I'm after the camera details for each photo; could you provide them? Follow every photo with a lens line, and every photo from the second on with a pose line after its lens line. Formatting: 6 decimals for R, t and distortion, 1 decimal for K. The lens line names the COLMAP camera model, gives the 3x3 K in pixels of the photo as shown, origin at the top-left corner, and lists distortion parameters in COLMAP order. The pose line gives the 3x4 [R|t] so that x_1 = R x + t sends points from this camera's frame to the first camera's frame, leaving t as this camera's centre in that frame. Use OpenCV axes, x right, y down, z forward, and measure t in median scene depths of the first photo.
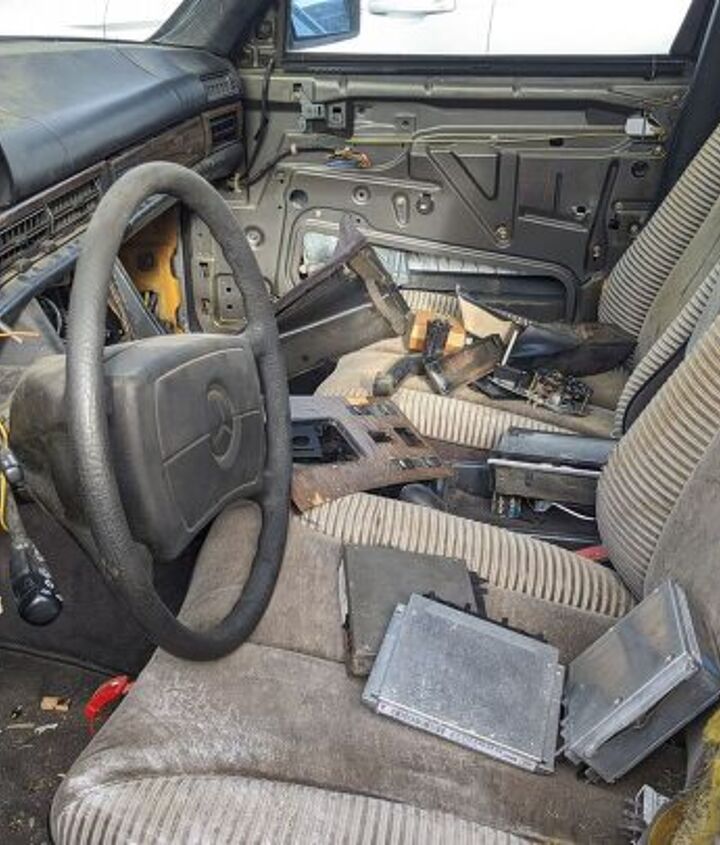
lens RADIAL K [[1054.9, 0, 360.0], [0, 1054.9, 422.5], [0, 0, 1]] dist [0.138074, -0.314623]
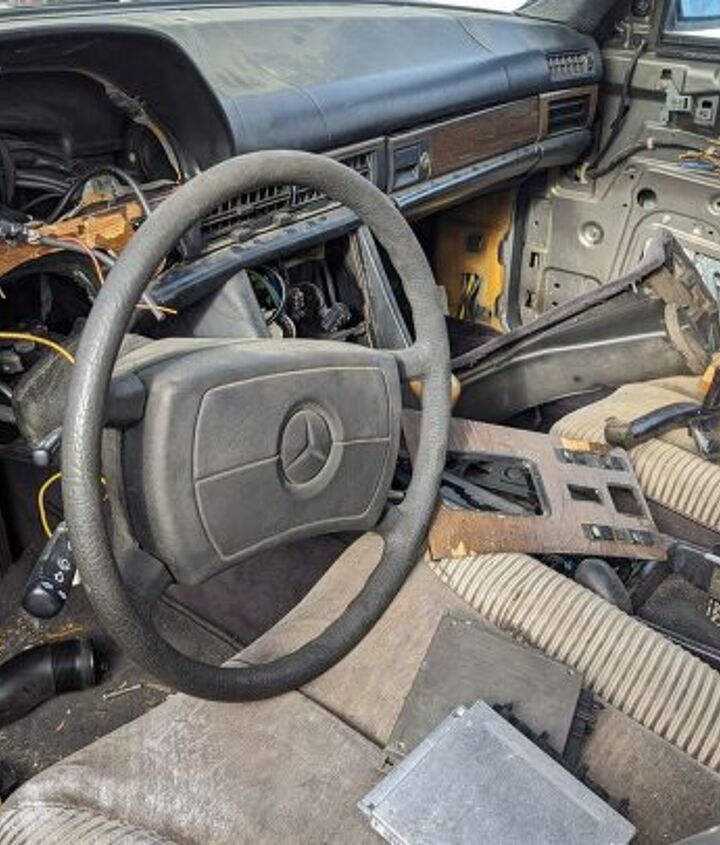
lens RADIAL K [[1065.8, 0, 349.9], [0, 1065.8, 415.3], [0, 0, 1]] dist [0.077876, -0.062635]
pose [[0.897494, 0.215903, -0.384564, 0.110397], [-0.208071, 0.976120, 0.062422, -0.041023], [0.388858, 0.023993, 0.920985, 0.085465]]
